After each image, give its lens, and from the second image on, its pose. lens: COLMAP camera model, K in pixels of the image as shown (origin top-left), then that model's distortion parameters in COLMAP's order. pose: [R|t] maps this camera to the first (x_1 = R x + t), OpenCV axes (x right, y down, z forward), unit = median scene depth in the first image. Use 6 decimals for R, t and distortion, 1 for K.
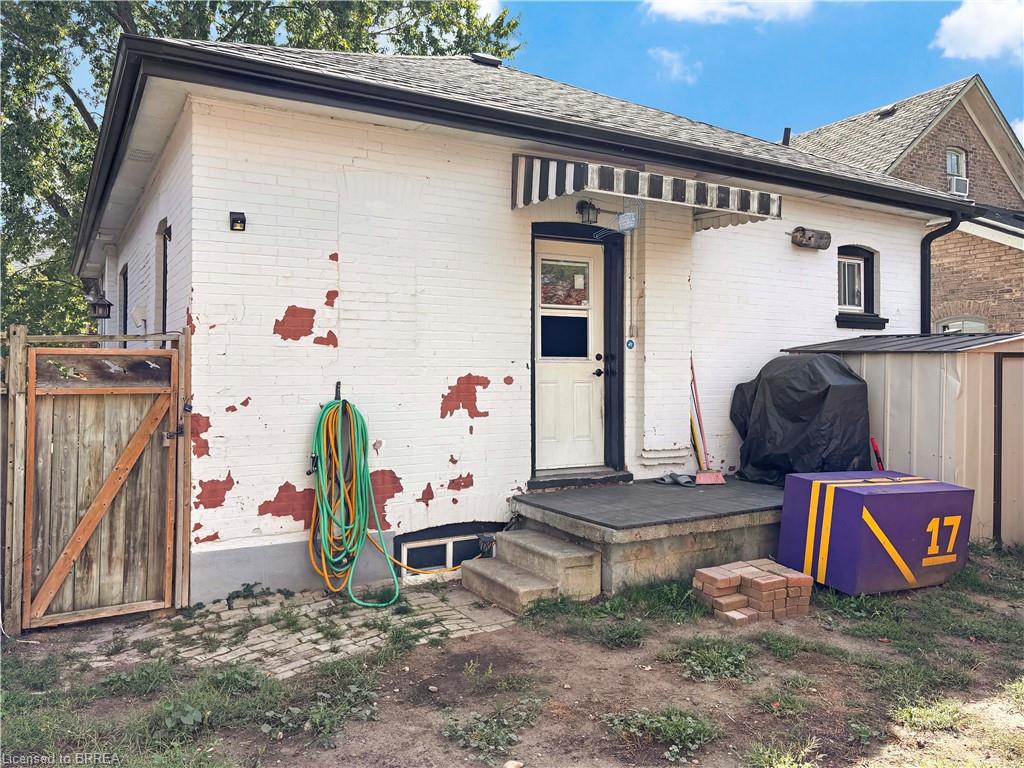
lens RADIAL K [[772.9, 0, 510.6], [0, 772.9, 364.6], [0, 0, 1]] dist [0.009429, 0.009767]
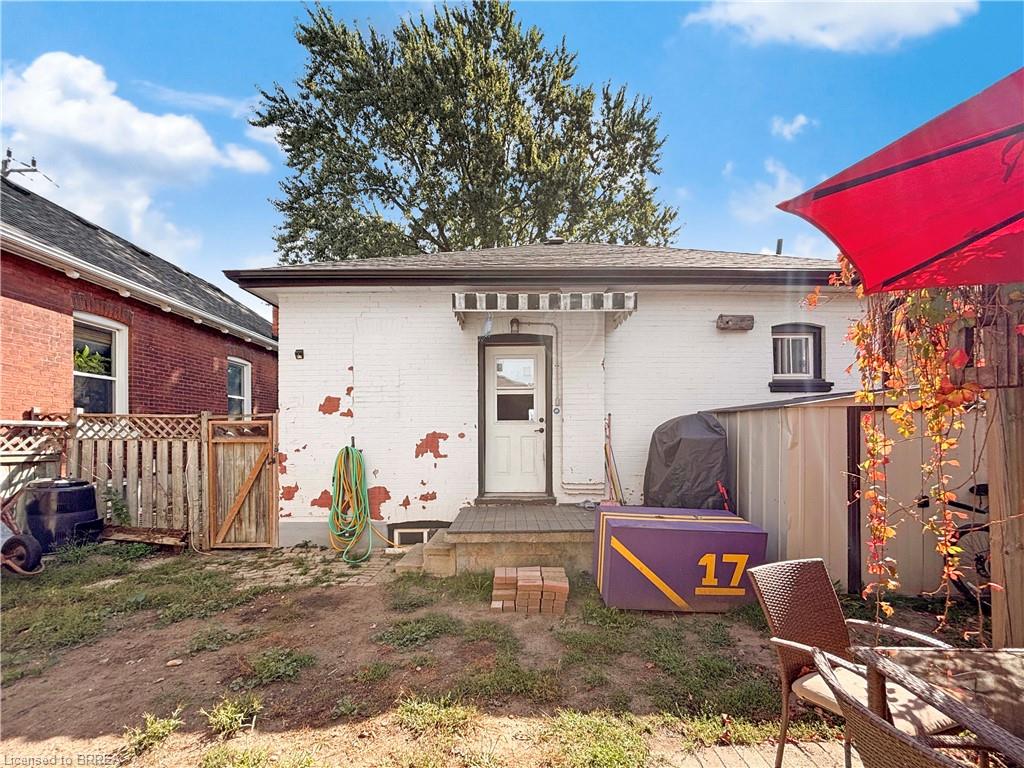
lens RADIAL K [[427.3, 0, 514.6], [0, 427.3, 433.0], [0, 0, 1]] dist [-0.002835, -0.000237]
pose [[0.866189, -0.009519, -0.499626, 0.600368], [0.011179, 0.999937, 0.000329, 0.017533], [0.499591, -0.005870, 0.866241, 0.311507]]
